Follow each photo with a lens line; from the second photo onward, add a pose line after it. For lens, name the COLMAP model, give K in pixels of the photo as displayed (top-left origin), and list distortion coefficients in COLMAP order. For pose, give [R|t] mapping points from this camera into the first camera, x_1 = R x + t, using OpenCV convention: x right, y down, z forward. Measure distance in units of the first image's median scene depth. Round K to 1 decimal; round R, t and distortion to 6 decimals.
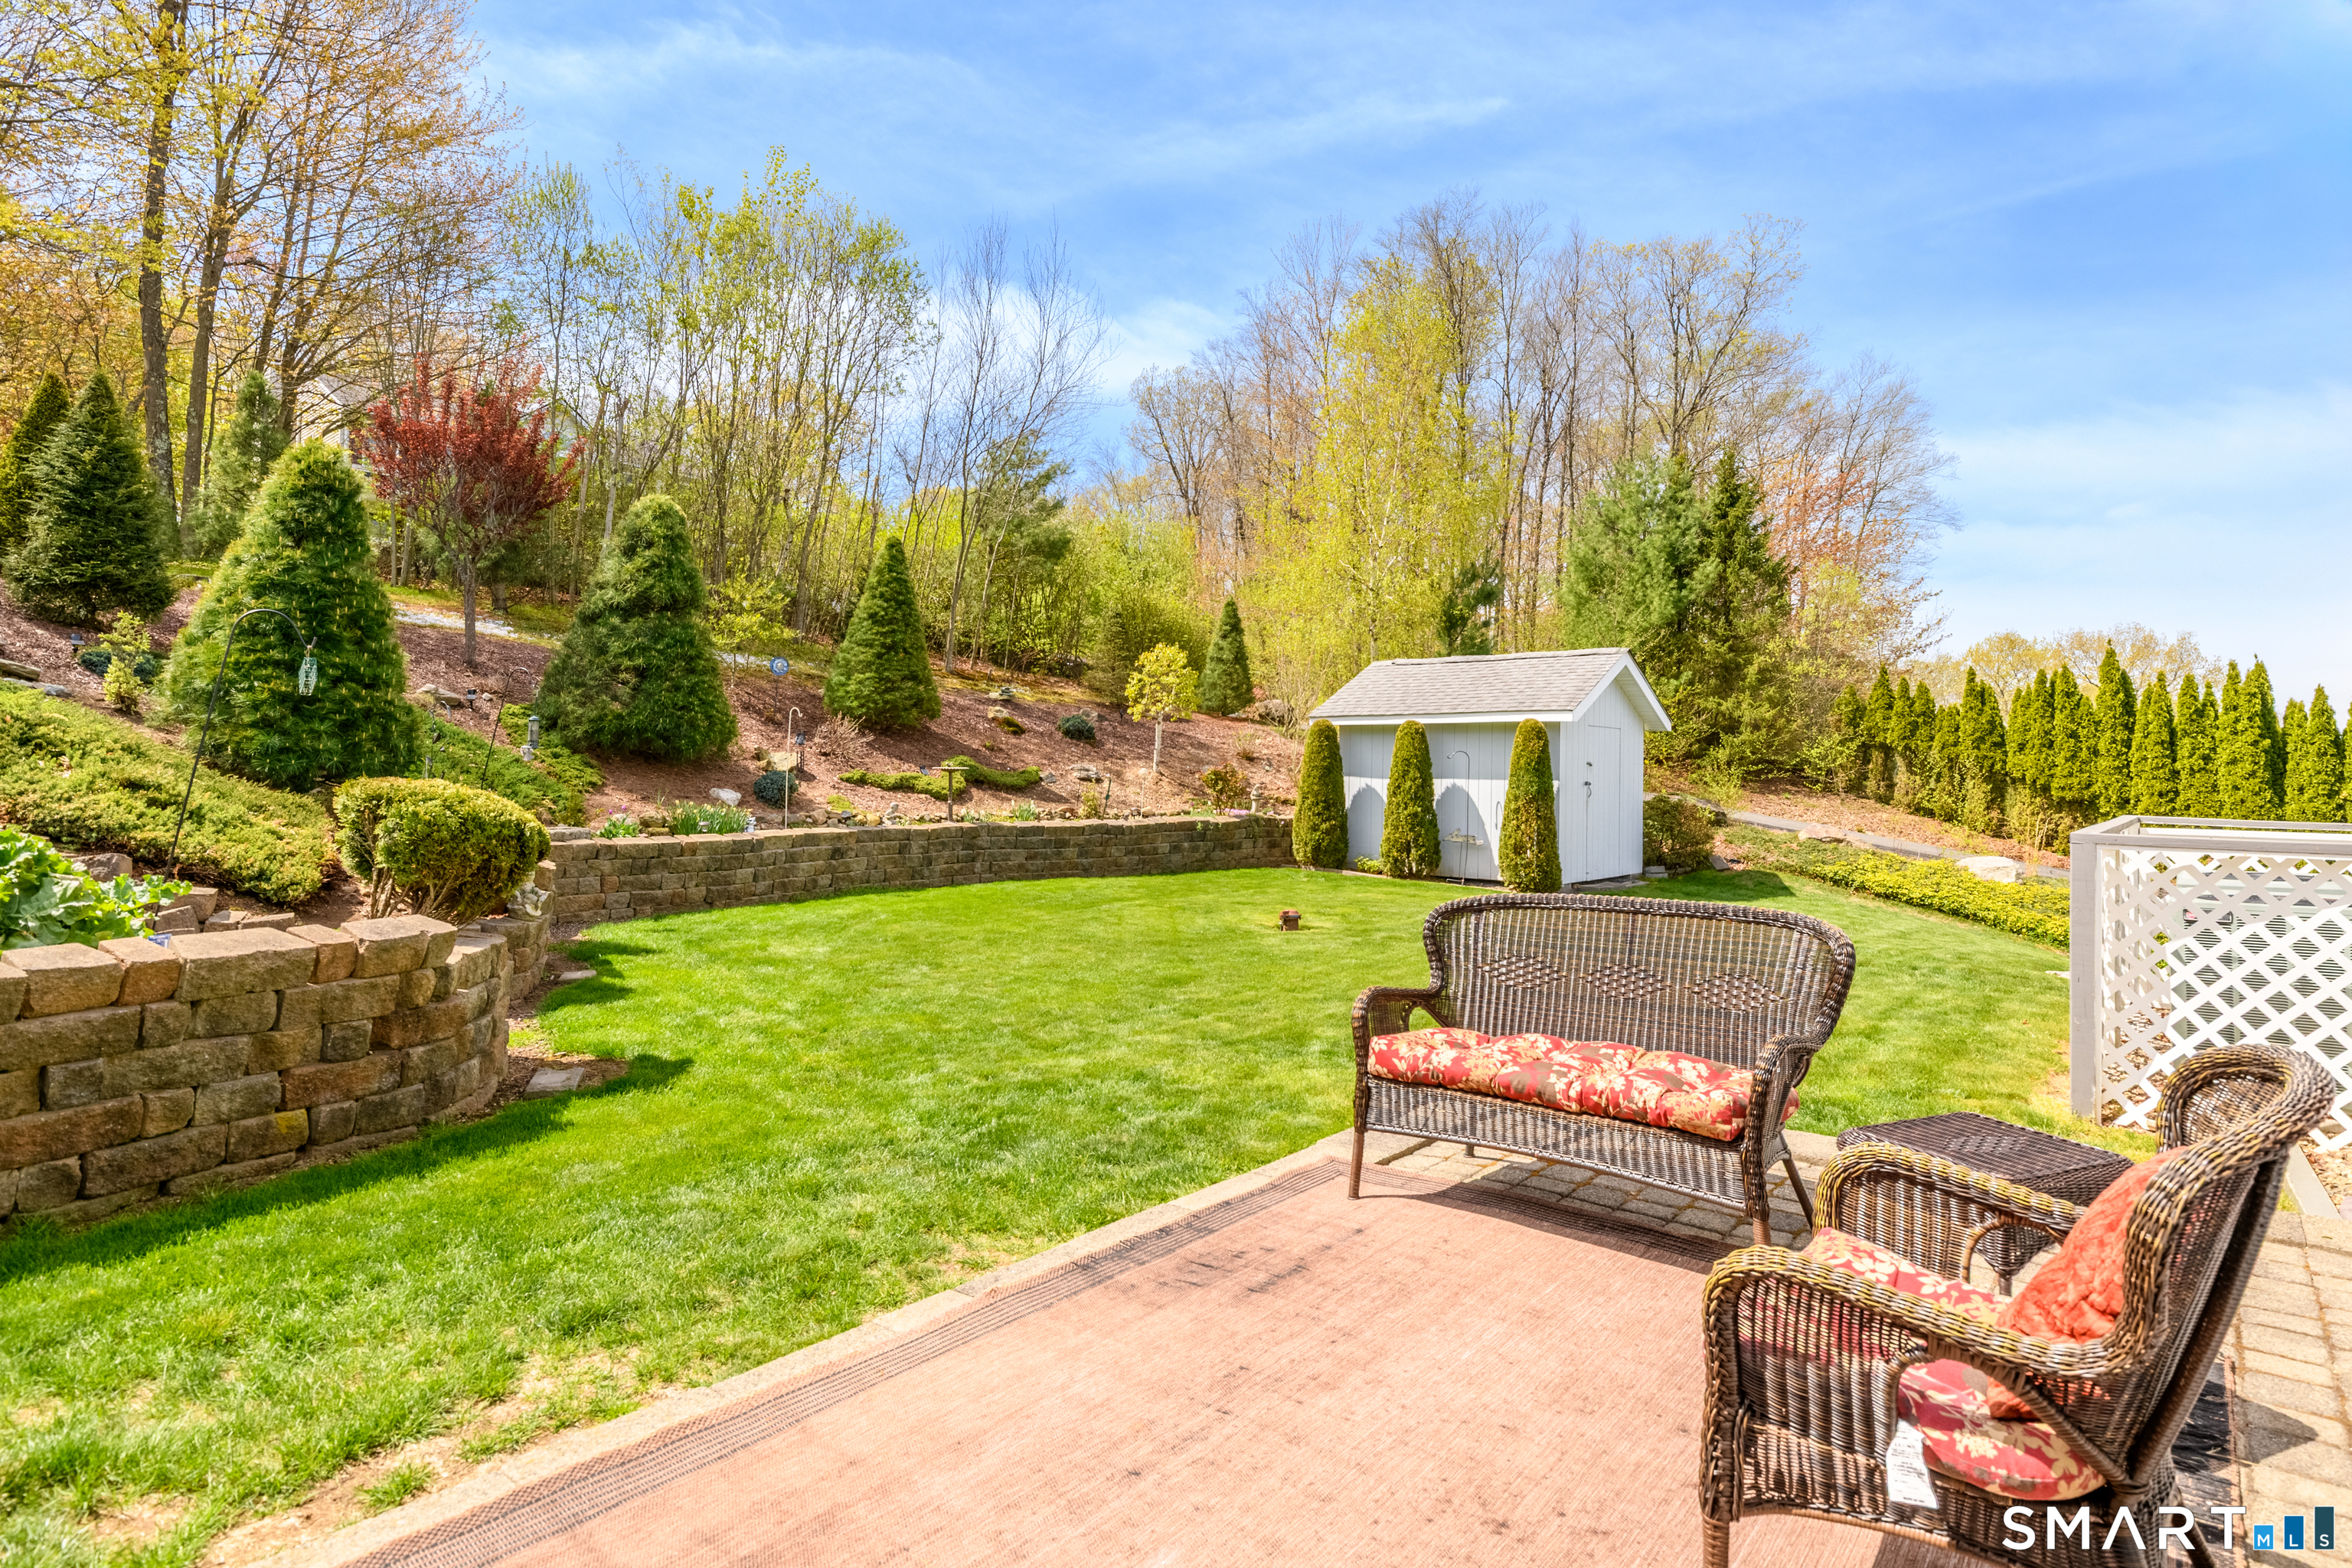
lens RADIAL K [[1227.3, 0, 1187.3], [0, 1227.3, 751.7], [0, 0, 1]] dist [0.000109, -0.000016]
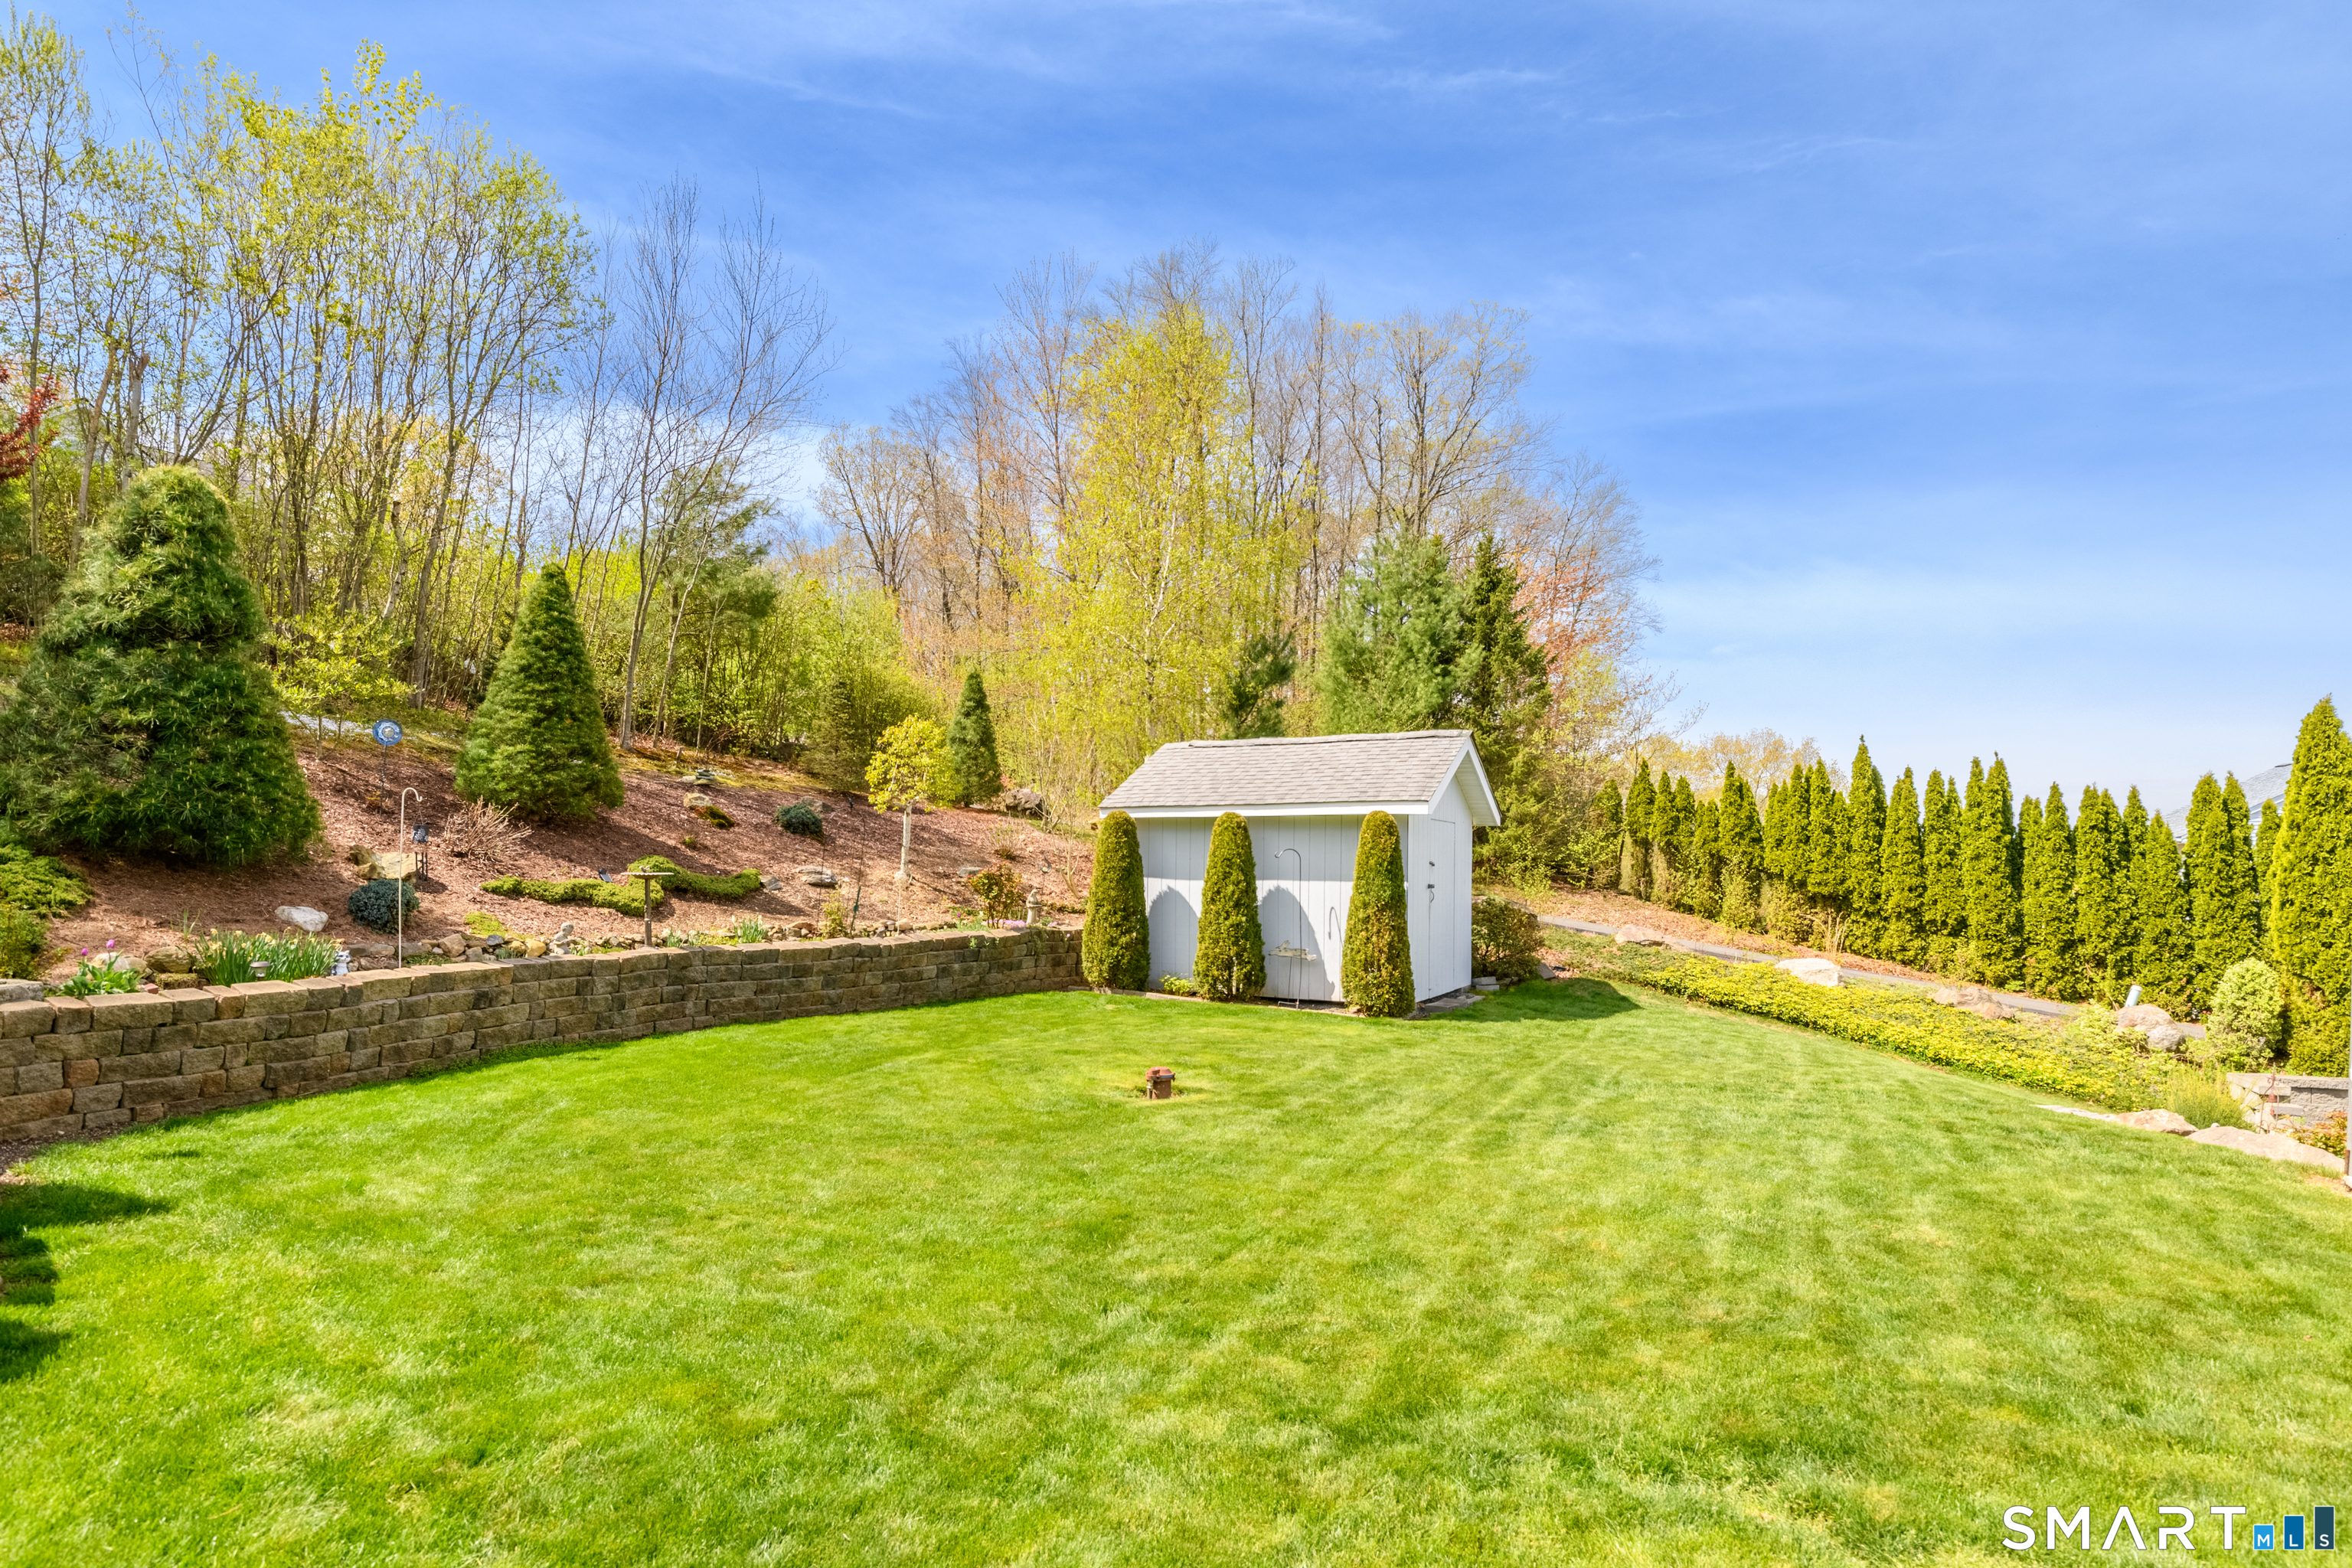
lens RADIAL K [[1269.6, 0, 1171.2], [0, 1269.6, 883.1], [0, 0, 1]] dist [-0.006236, -0.003159]
pose [[0.974117, -0.008028, 0.225902, -0.047396], [0.001577, 0.999586, 0.028722, -0.001856], [-0.226039, -0.027622, 0.973727, 0.152477]]
